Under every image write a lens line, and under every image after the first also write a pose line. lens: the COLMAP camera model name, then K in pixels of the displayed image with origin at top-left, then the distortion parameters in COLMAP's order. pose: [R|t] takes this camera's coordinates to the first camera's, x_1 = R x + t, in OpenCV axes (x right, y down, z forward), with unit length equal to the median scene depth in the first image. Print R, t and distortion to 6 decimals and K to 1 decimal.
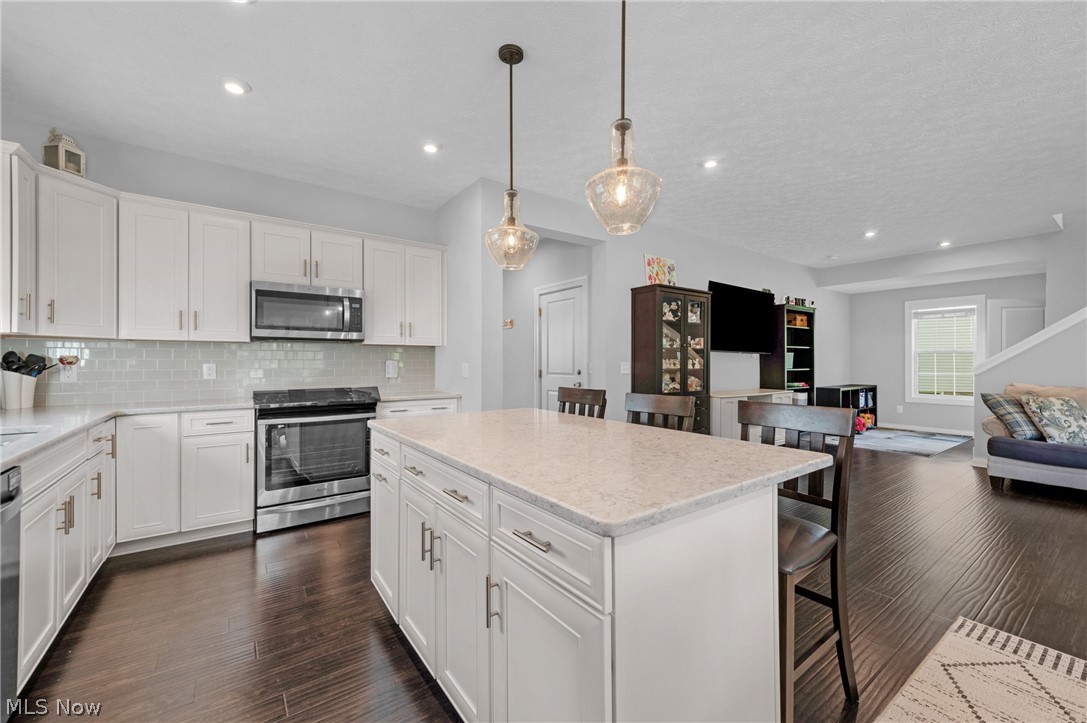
lens RADIAL K [[428.9, 0, 549.7], [0, 428.9, 362.6], [0, 0, 1]] dist [0.005616, -0.002992]
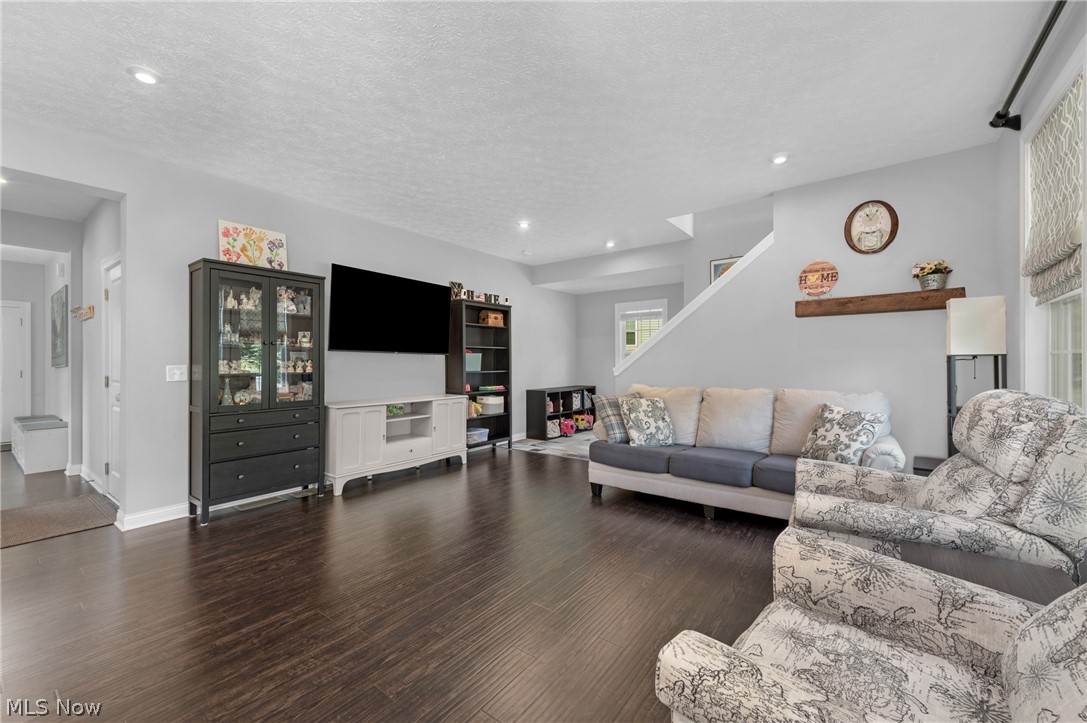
lens RADIAL K [[428.9, 0, 559.5], [0, 428.9, 362.7], [0, 0, 1]] dist [0.005616, -0.002992]
pose [[0.951005, -0.004638, 0.309139, 0.551798], [0.005323, 0.999985, -0.001374, -0.000209], [-0.309128, 0.002952, 0.951016, 0.099663]]
